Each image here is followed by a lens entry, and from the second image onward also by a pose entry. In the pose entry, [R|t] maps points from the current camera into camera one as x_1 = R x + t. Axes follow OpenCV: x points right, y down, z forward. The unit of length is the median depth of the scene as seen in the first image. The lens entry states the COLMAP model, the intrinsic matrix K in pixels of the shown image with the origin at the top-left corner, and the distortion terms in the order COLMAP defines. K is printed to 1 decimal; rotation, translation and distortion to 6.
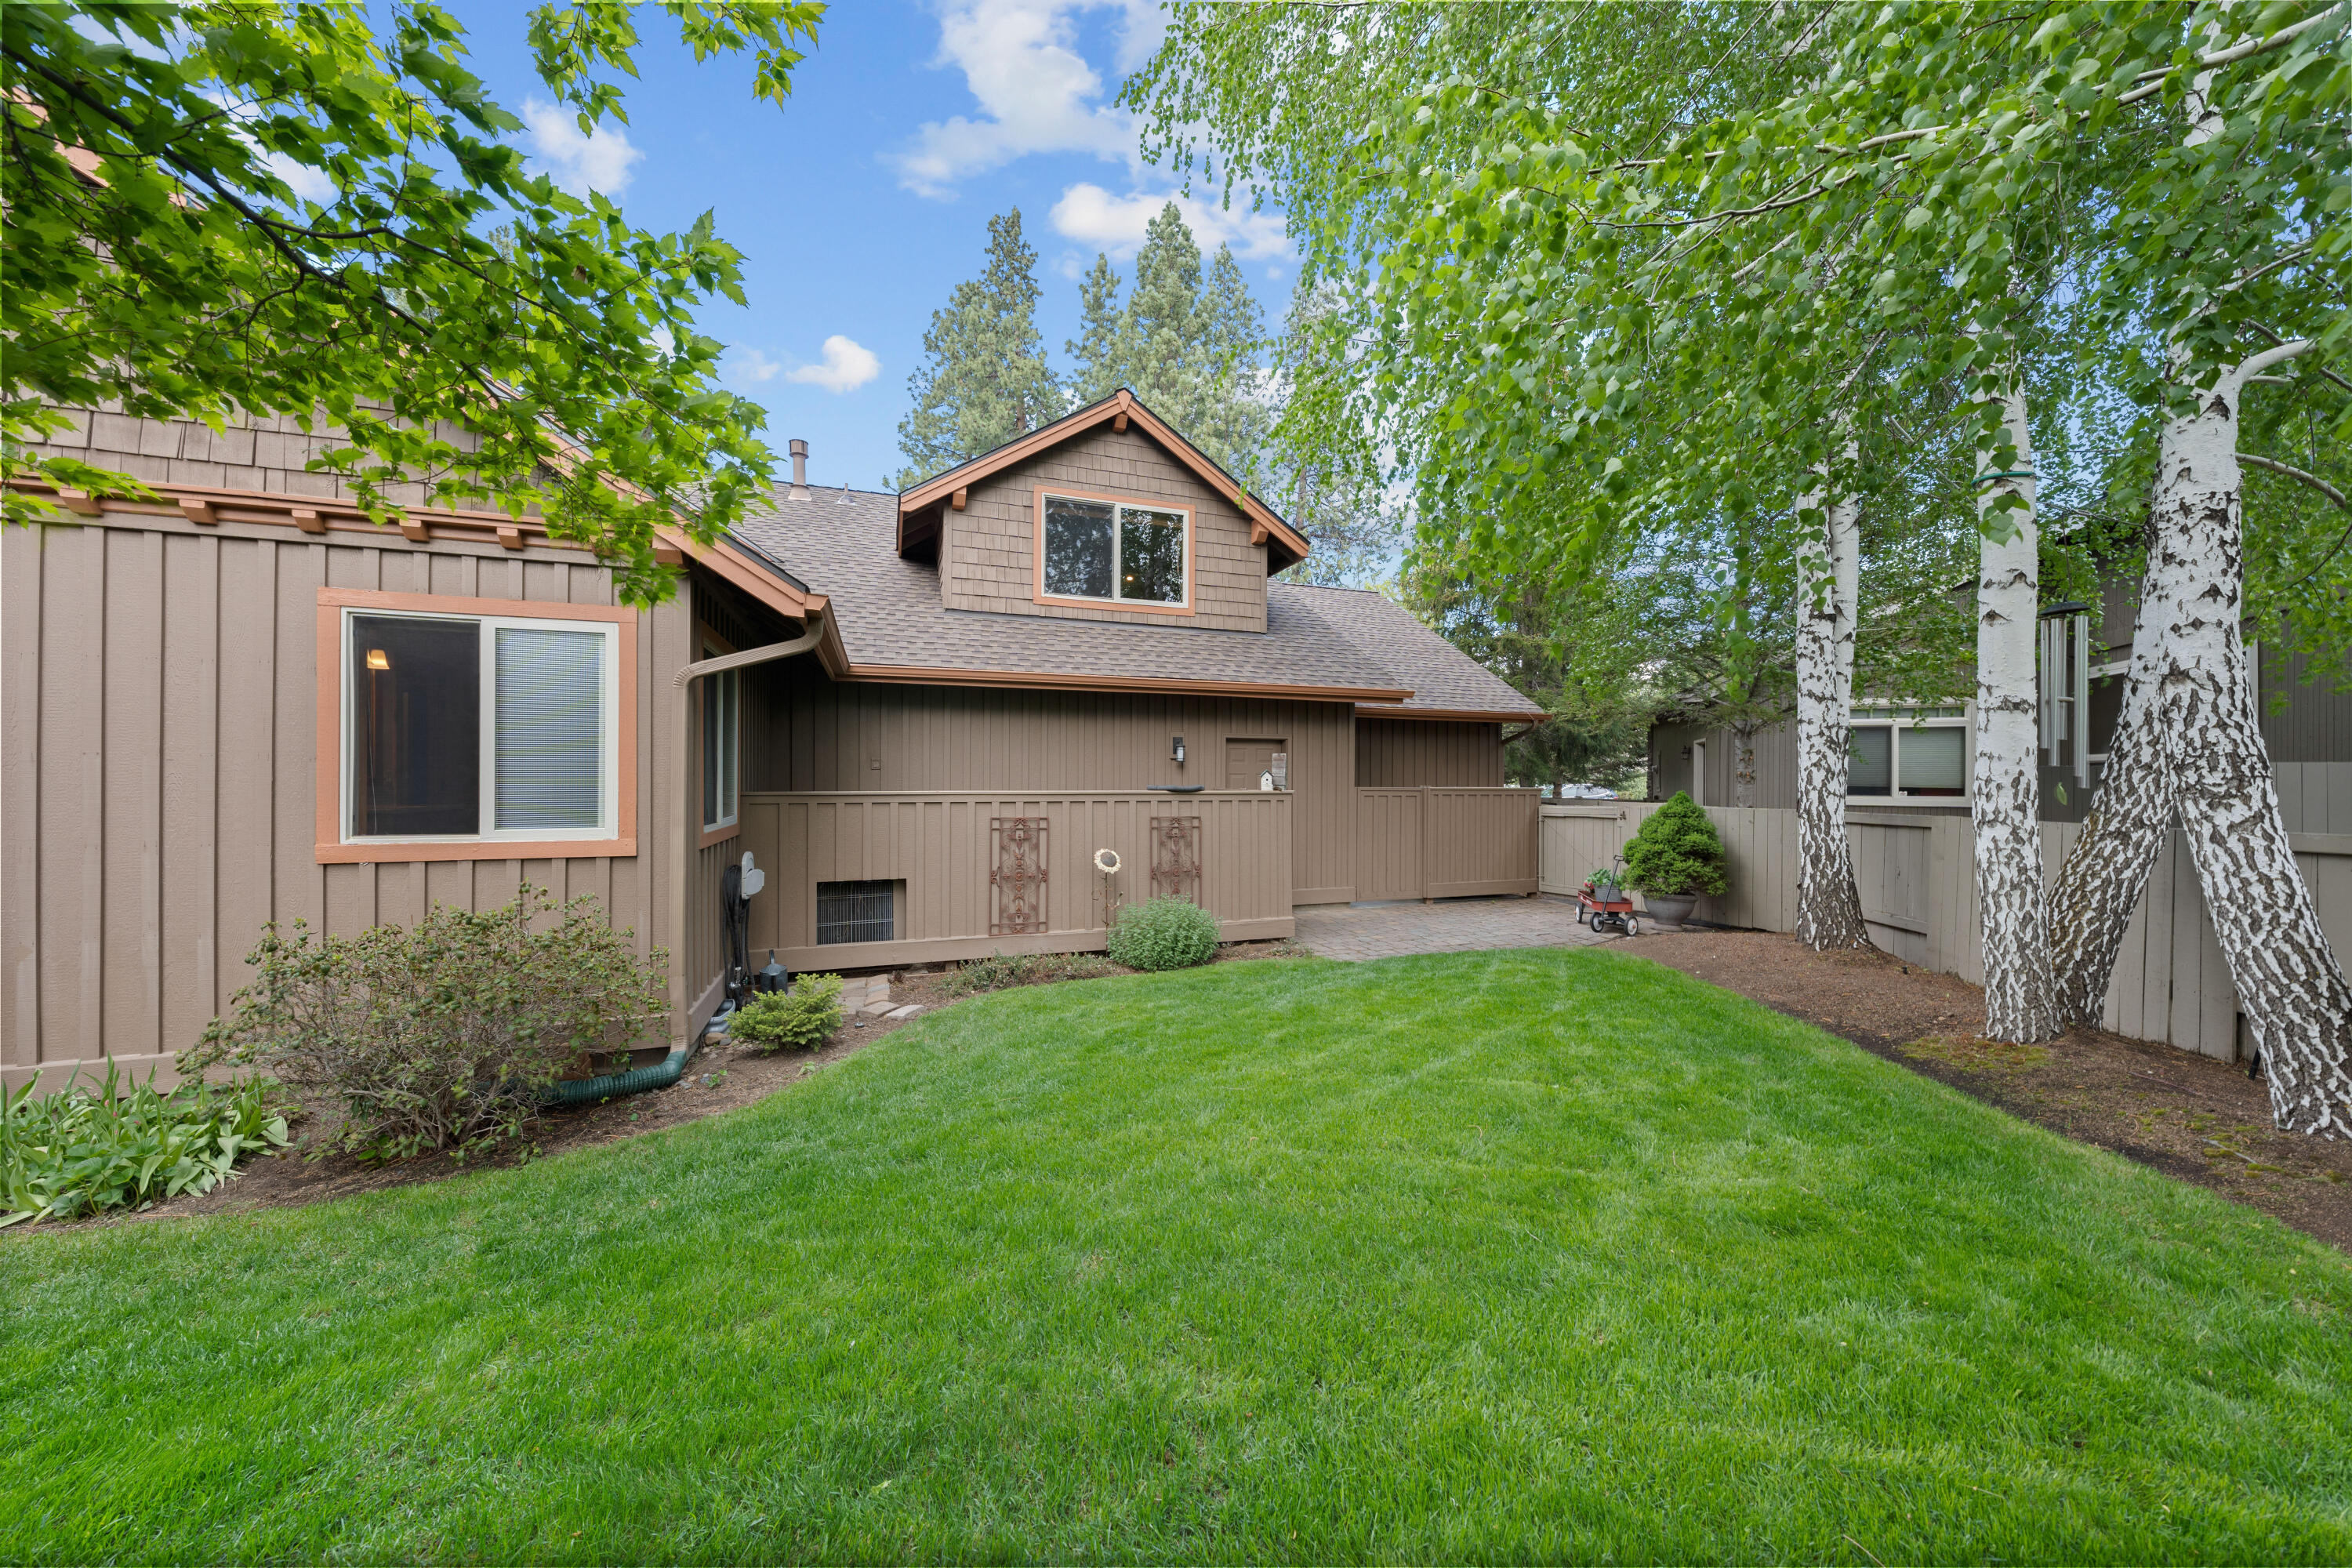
lens RADIAL K [[814.8, 0, 1177.5], [0, 814.8, 782.3], [0, 0, 1]] dist [-0.002879, -0.000070]
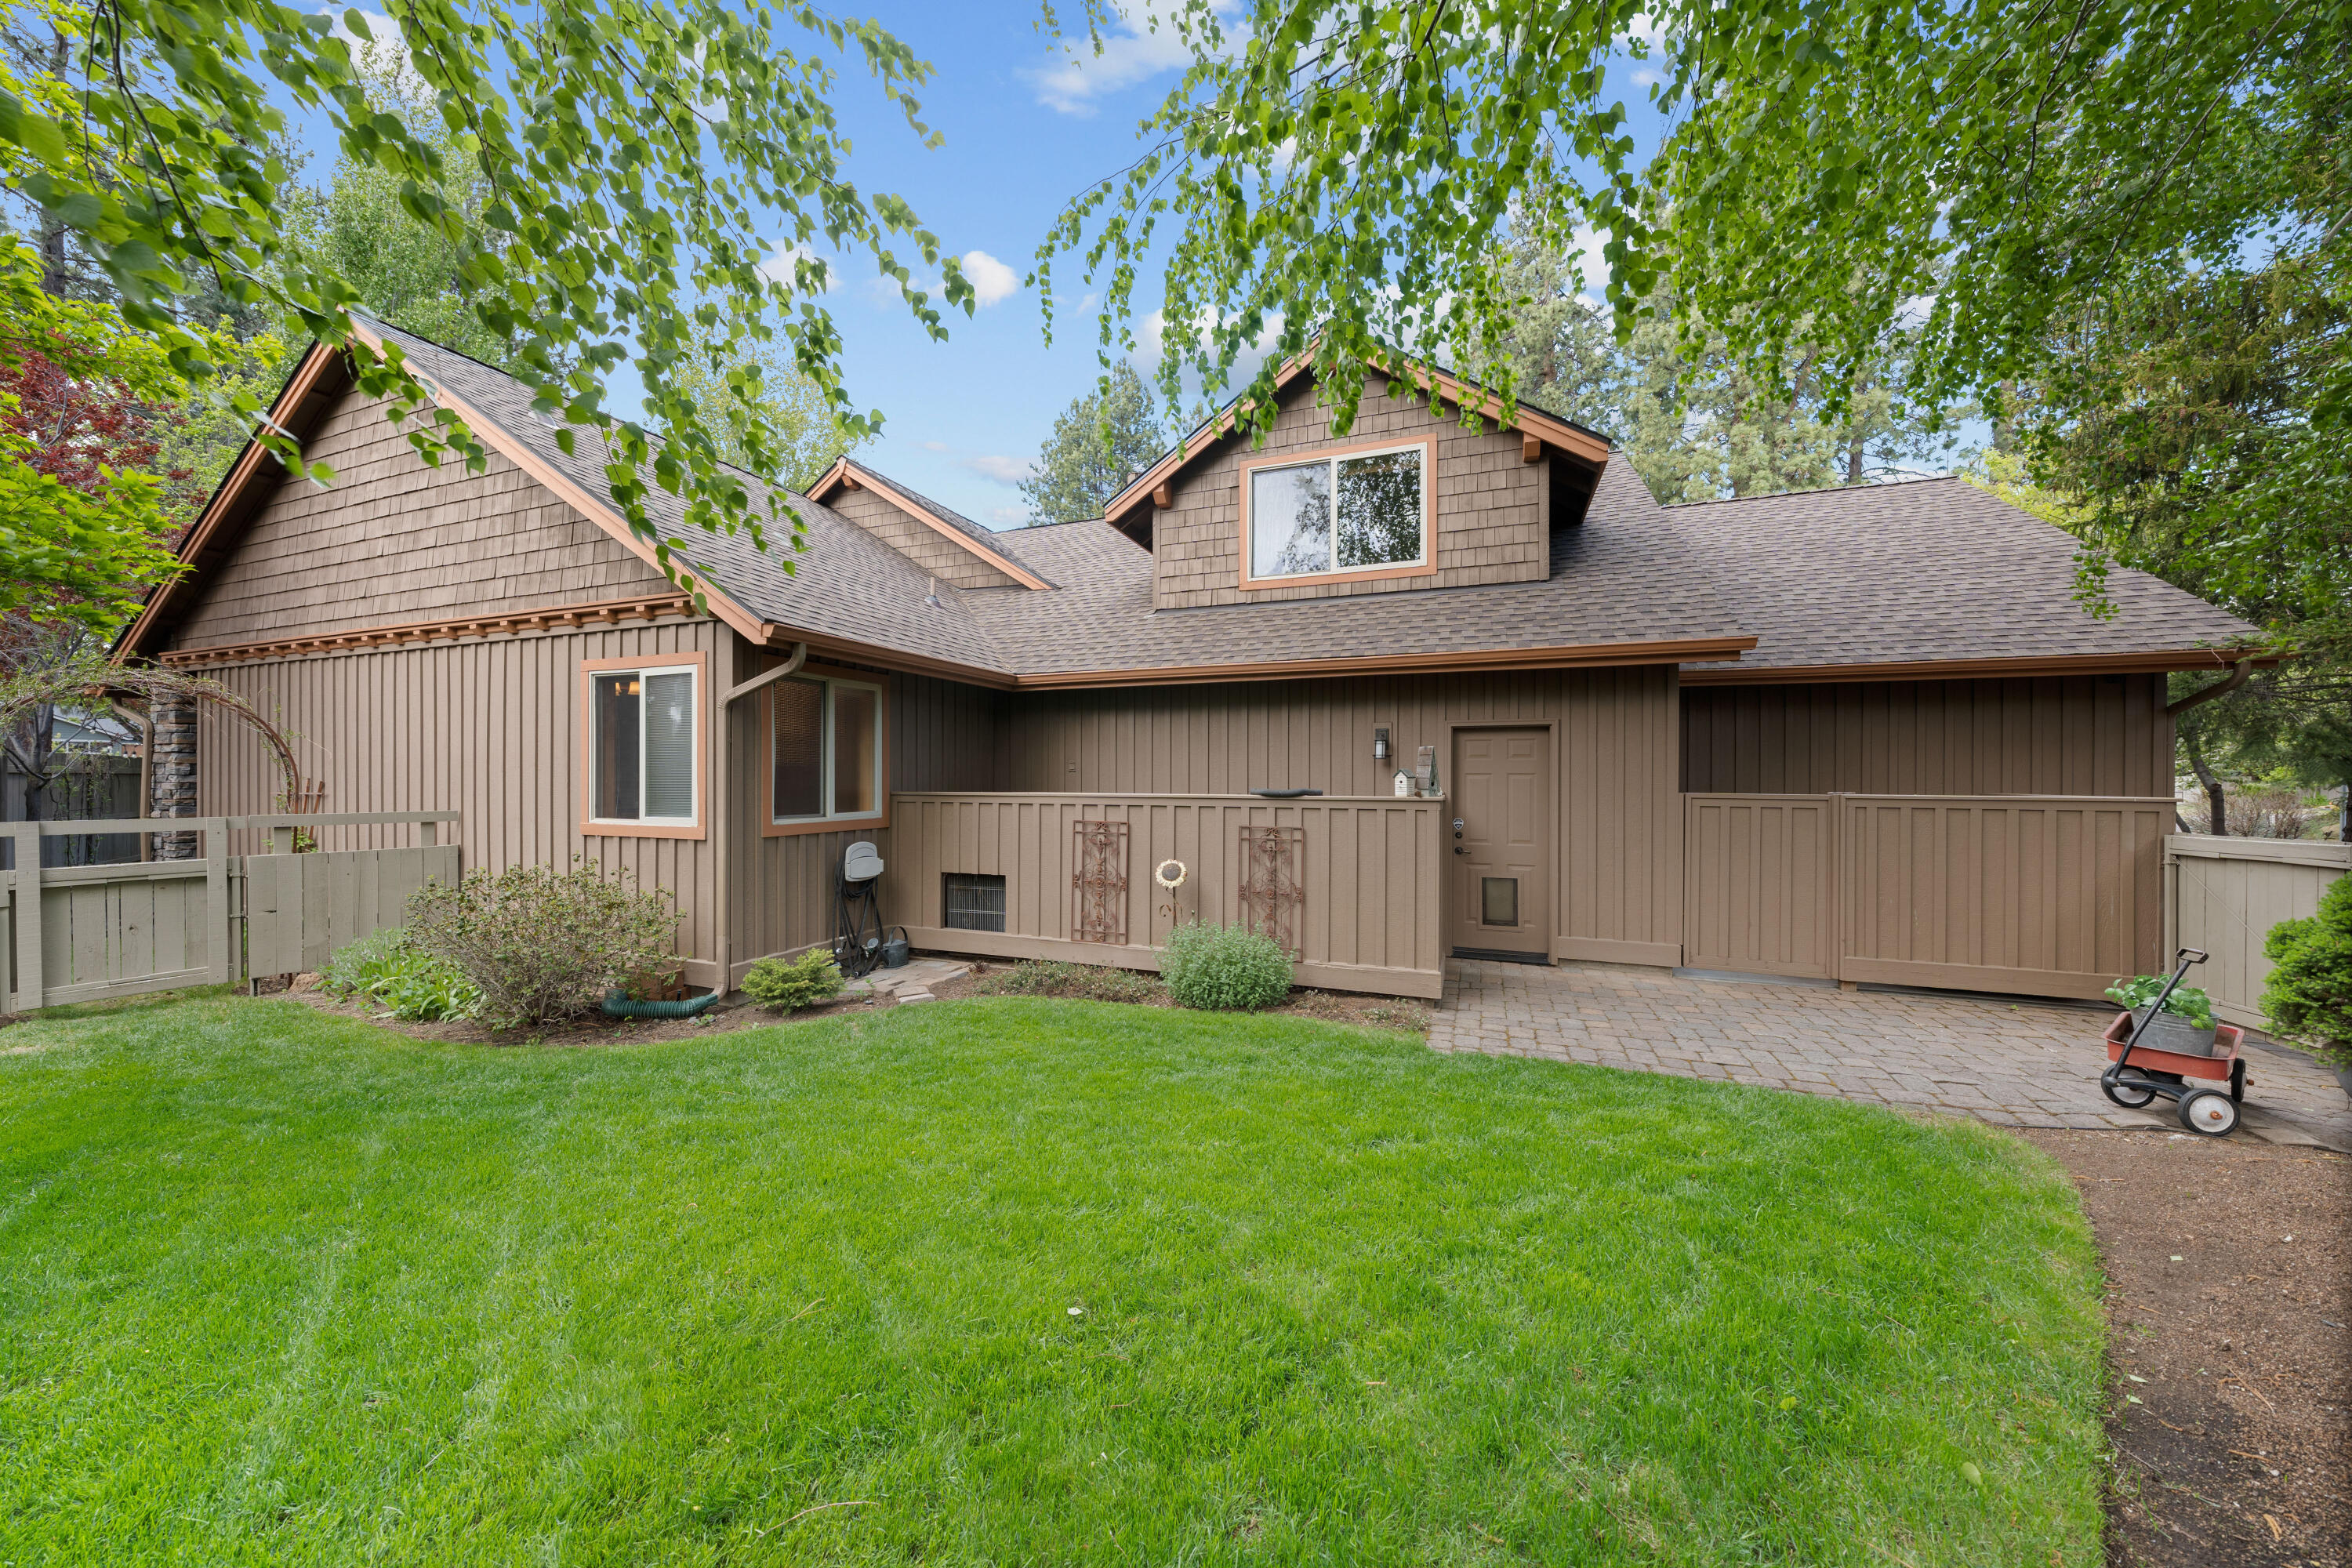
lens RADIAL K [[814.8, 0, 1174.8], [0, 814.8, 783.7], [0, 0, 1]] dist [-0.002879, -0.000070]
pose [[0.743878, 0.003686, -0.668306, 0.495494], [-0.001912, 0.999992, 0.003388, -0.004093], [0.668313, -0.001242, 0.743879, 0.335770]]
